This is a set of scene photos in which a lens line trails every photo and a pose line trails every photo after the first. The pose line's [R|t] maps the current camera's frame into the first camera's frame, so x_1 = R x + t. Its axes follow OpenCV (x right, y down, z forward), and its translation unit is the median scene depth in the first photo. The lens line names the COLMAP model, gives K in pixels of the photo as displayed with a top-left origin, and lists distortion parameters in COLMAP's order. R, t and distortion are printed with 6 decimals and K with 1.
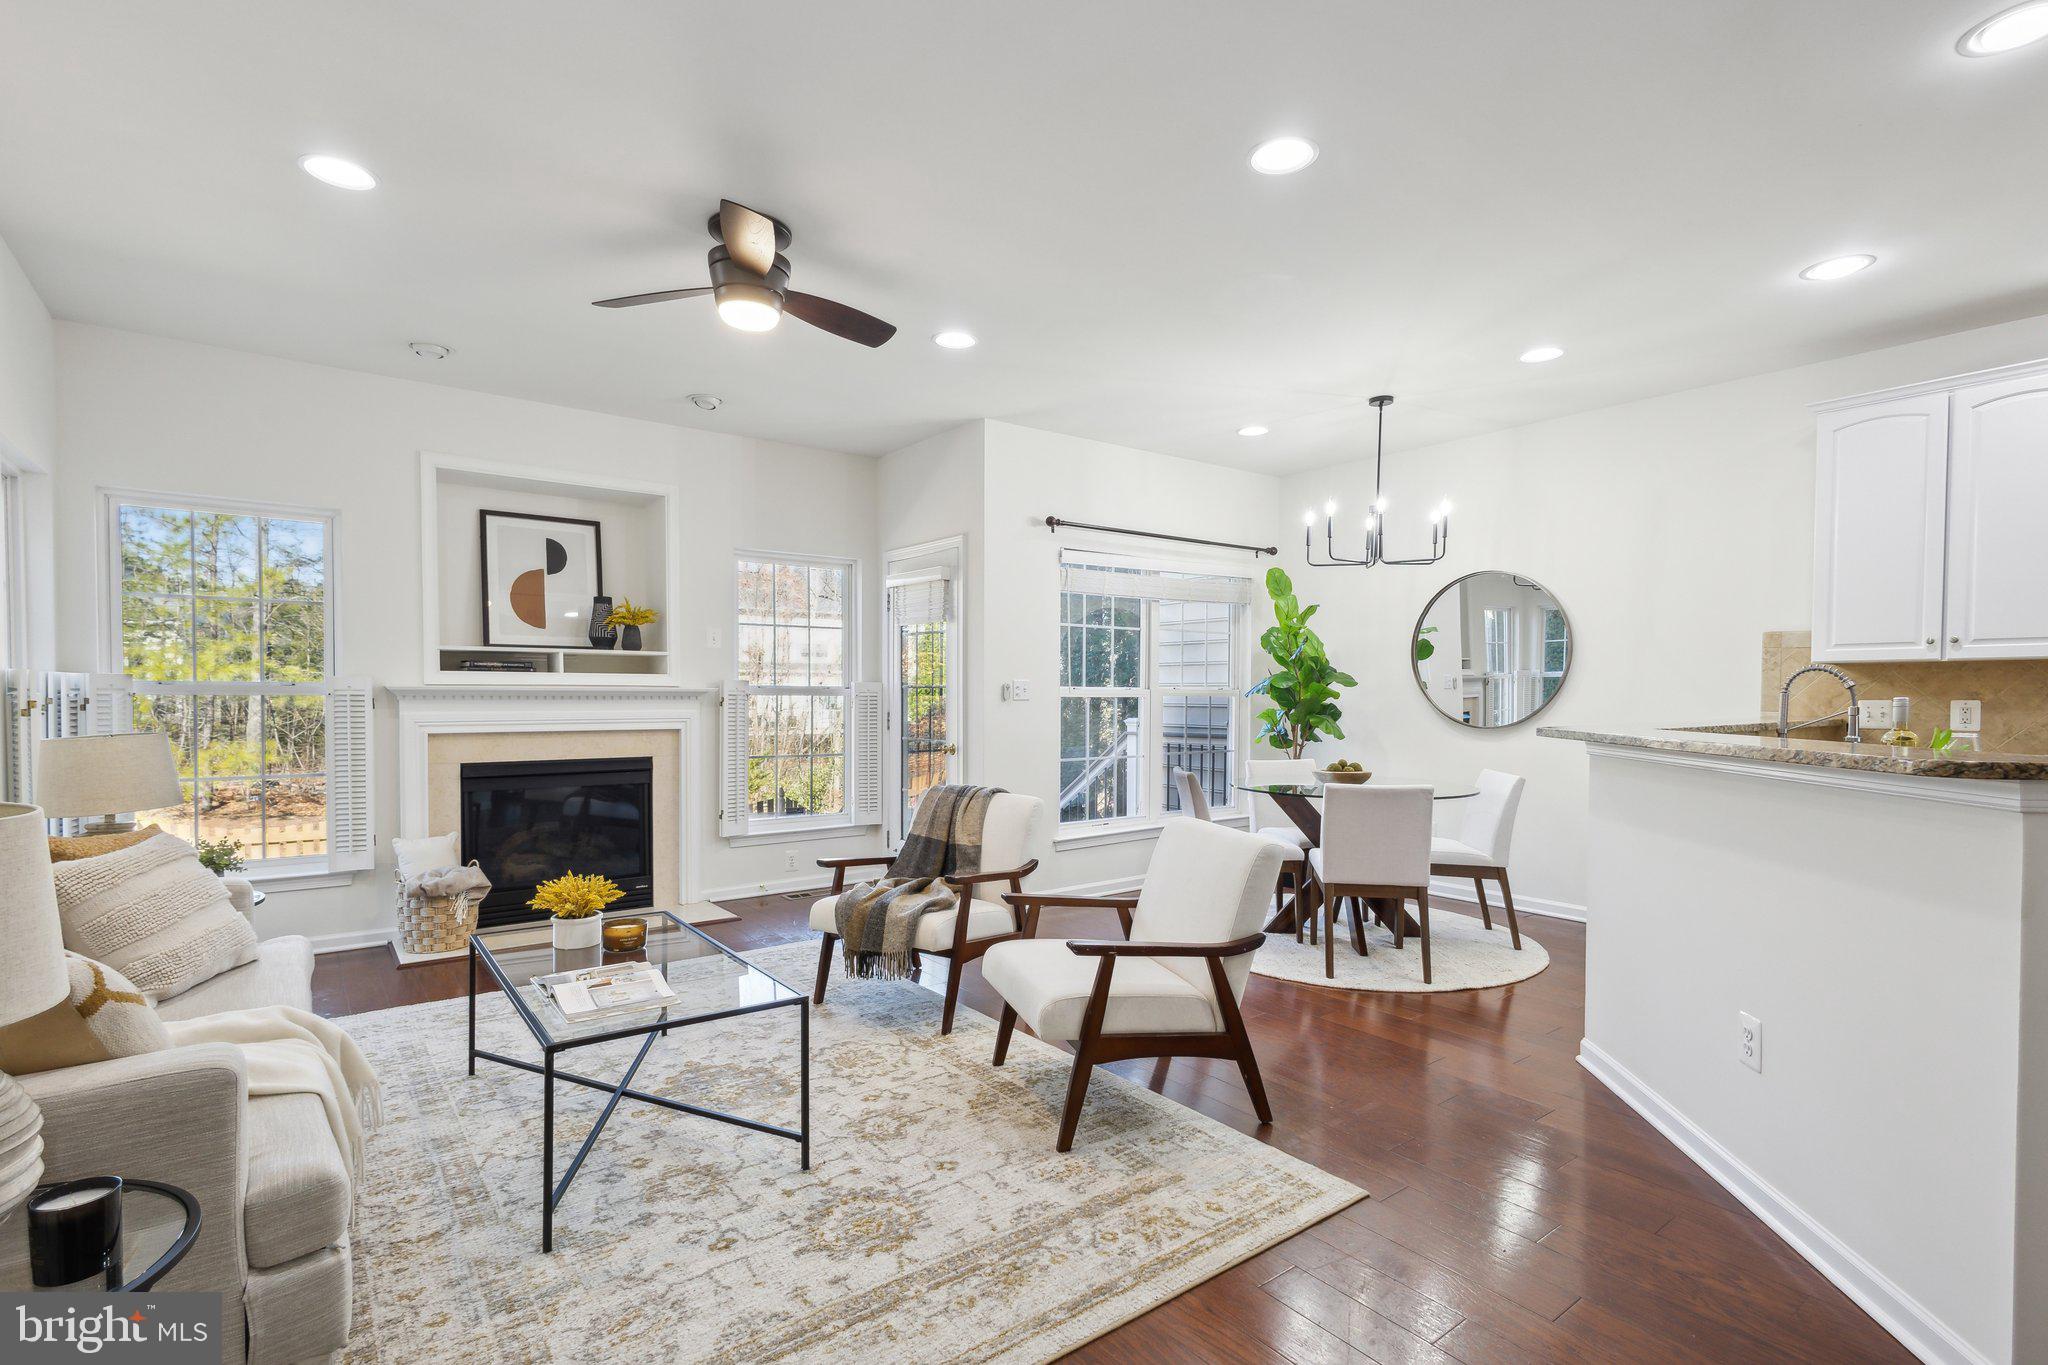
lens RADIAL K [[953.4, 0, 1016.5], [0, 953.4, 721.9], [0, 0, 1]] dist [0.011815, -0.001015]
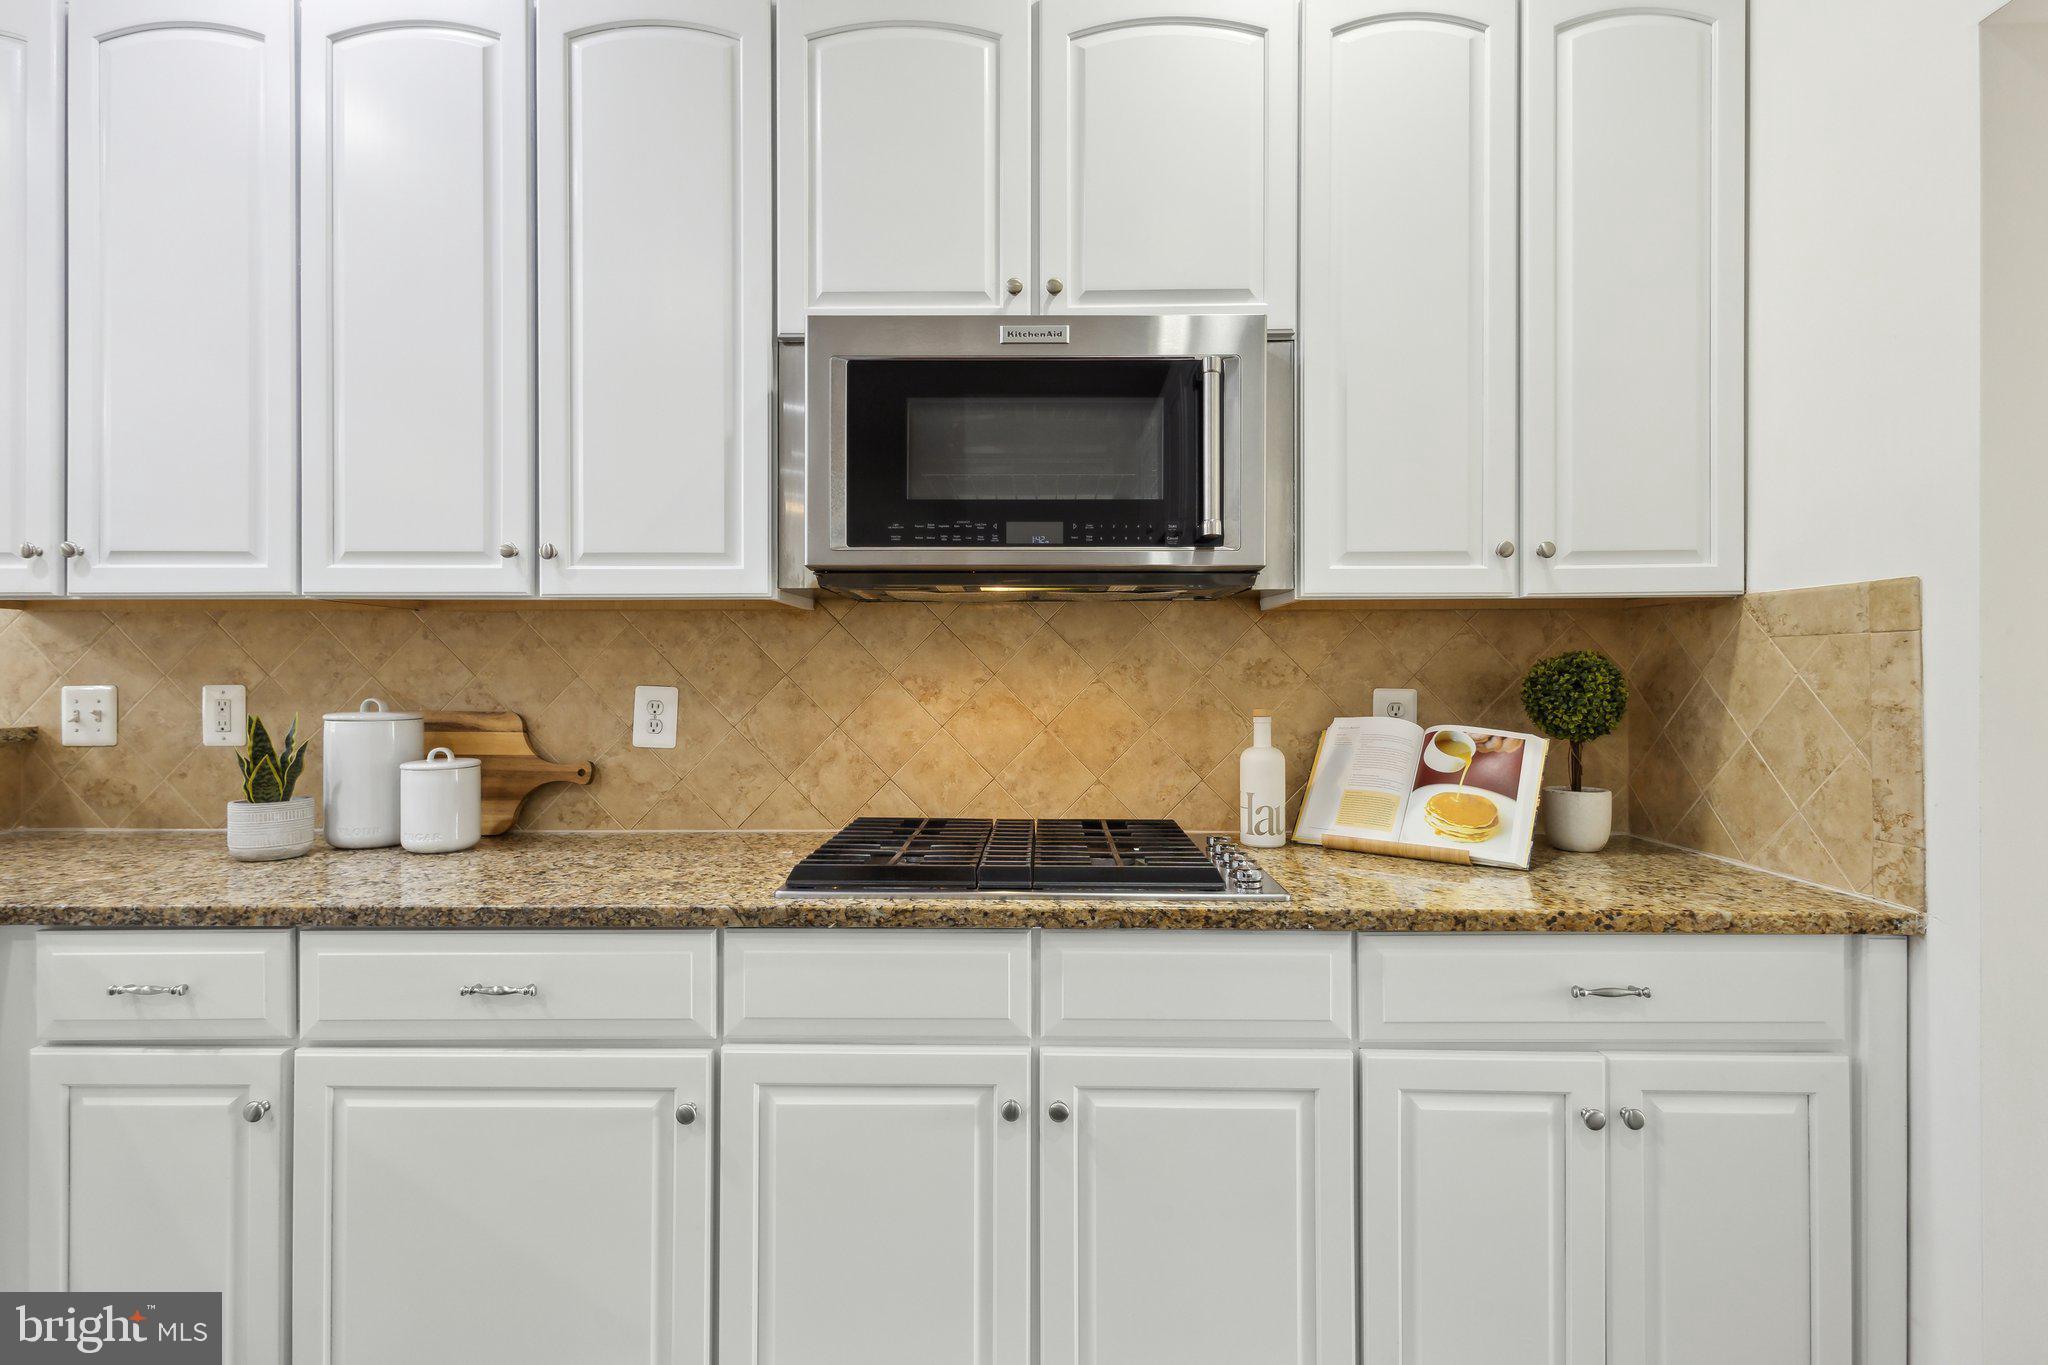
lens RADIAL K [[953.4, 0, 1009.5], [0, 953.4, 681.2], [0, 0, 1]] dist [0.011815, -0.001015]
pose [[0.626945, -0.007482, 0.779028, 0.642913], [0.025168, 0.999626, -0.010654, -0.006279], [-0.778657, 0.026286, 0.626899, 0.270103]]
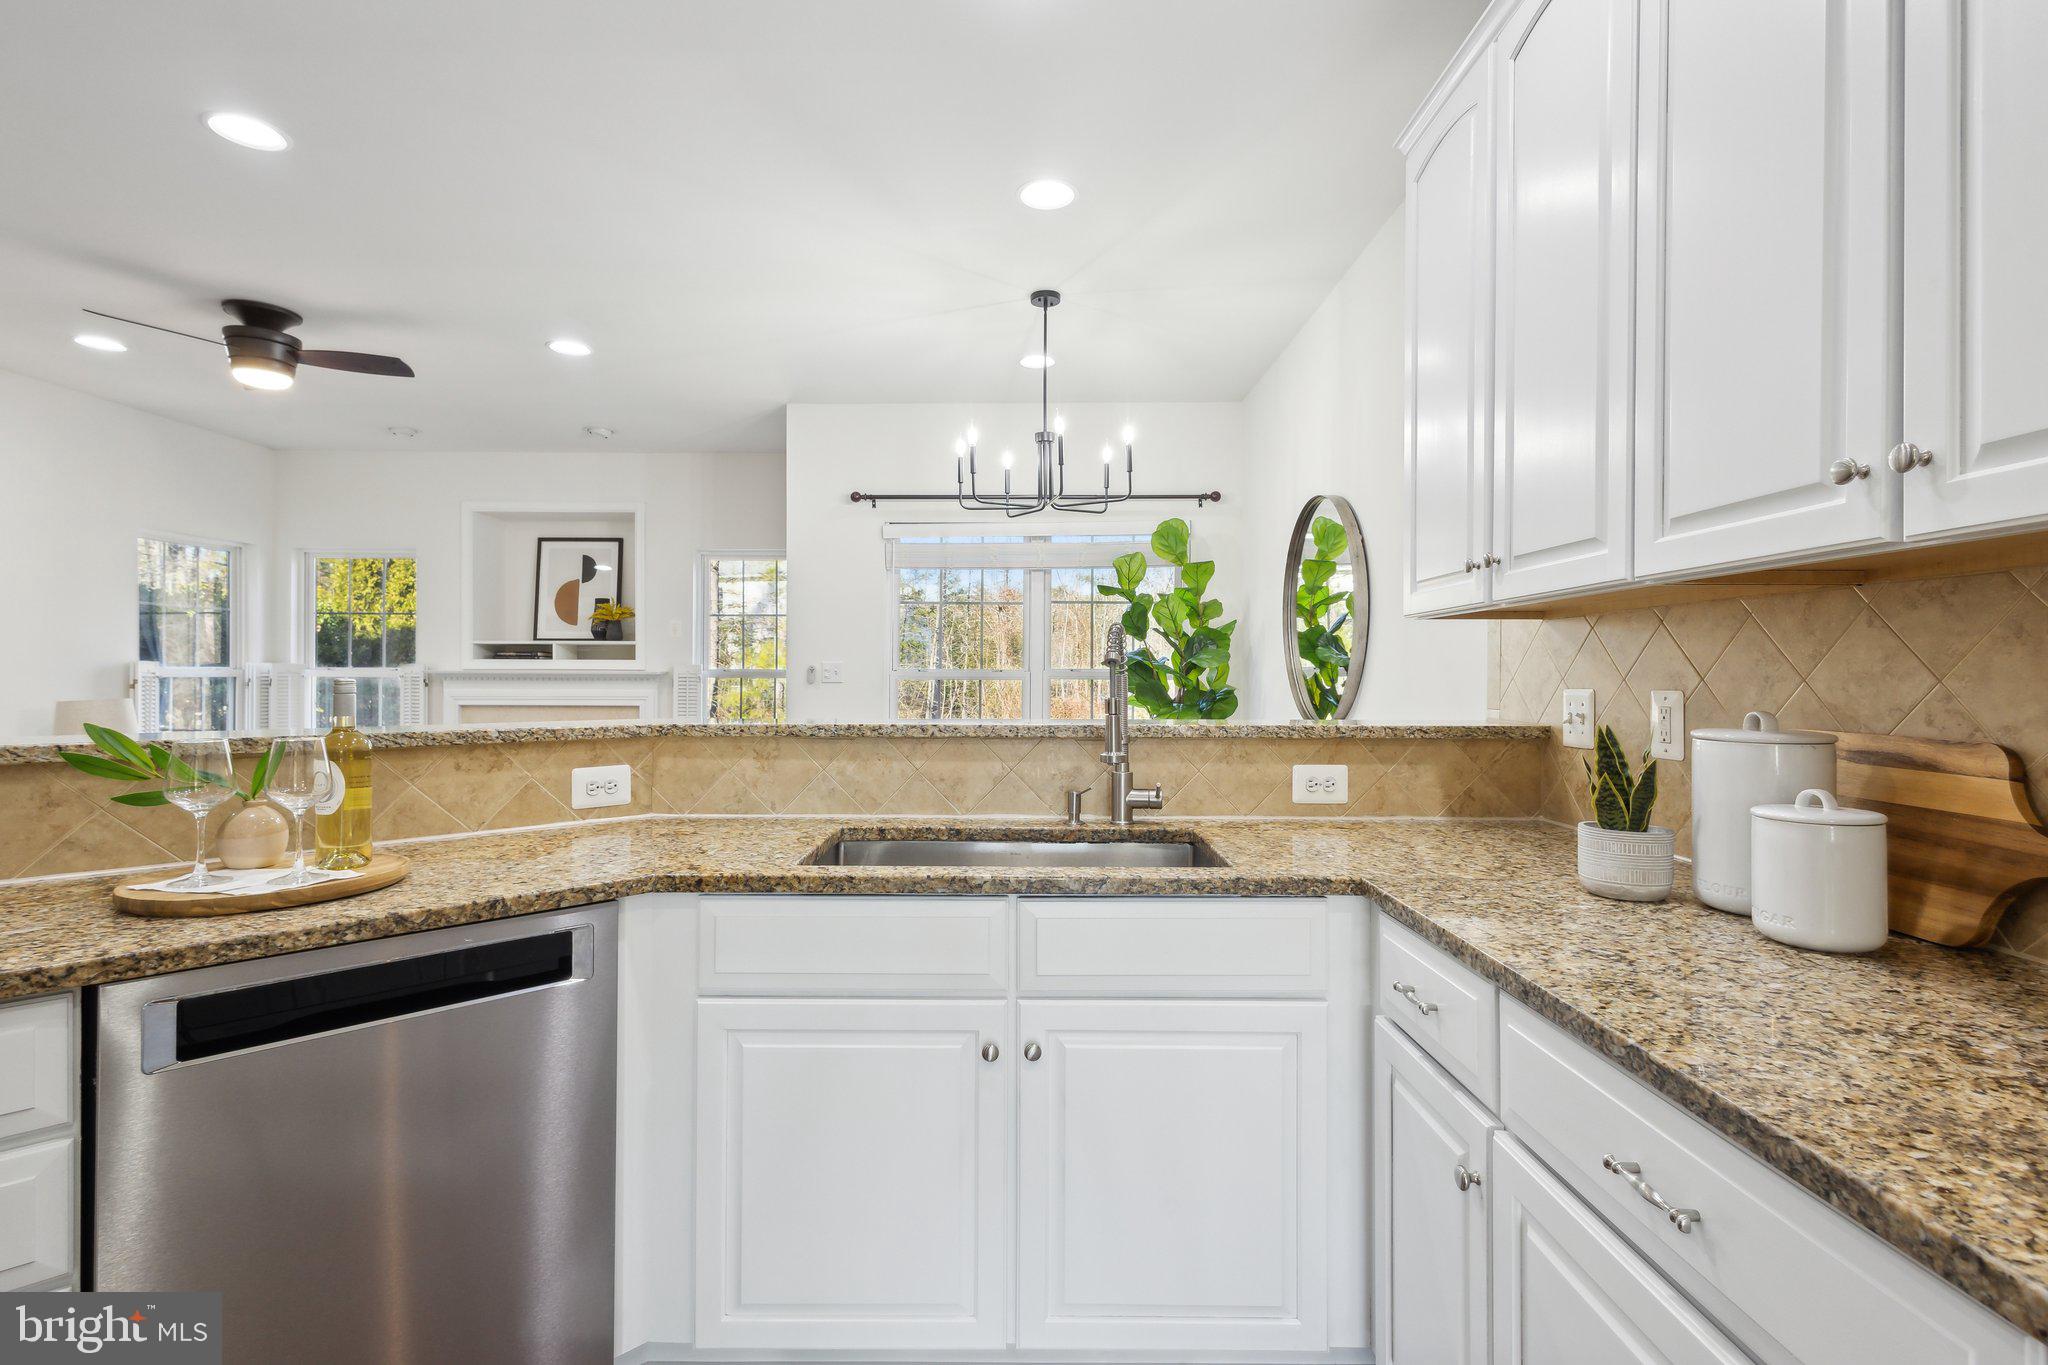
lens RADIAL K [[953.4, 0, 1022.7], [0, 953.4, 675.2], [0, 0, 1]] dist [0.011815, -0.001015]
pose [[0.799865, -0.000461, -0.600180, 0.766778], [-0.019774, 0.999437, -0.027121, -0.008359], [0.599854, 0.033561, 0.799405, 0.346561]]
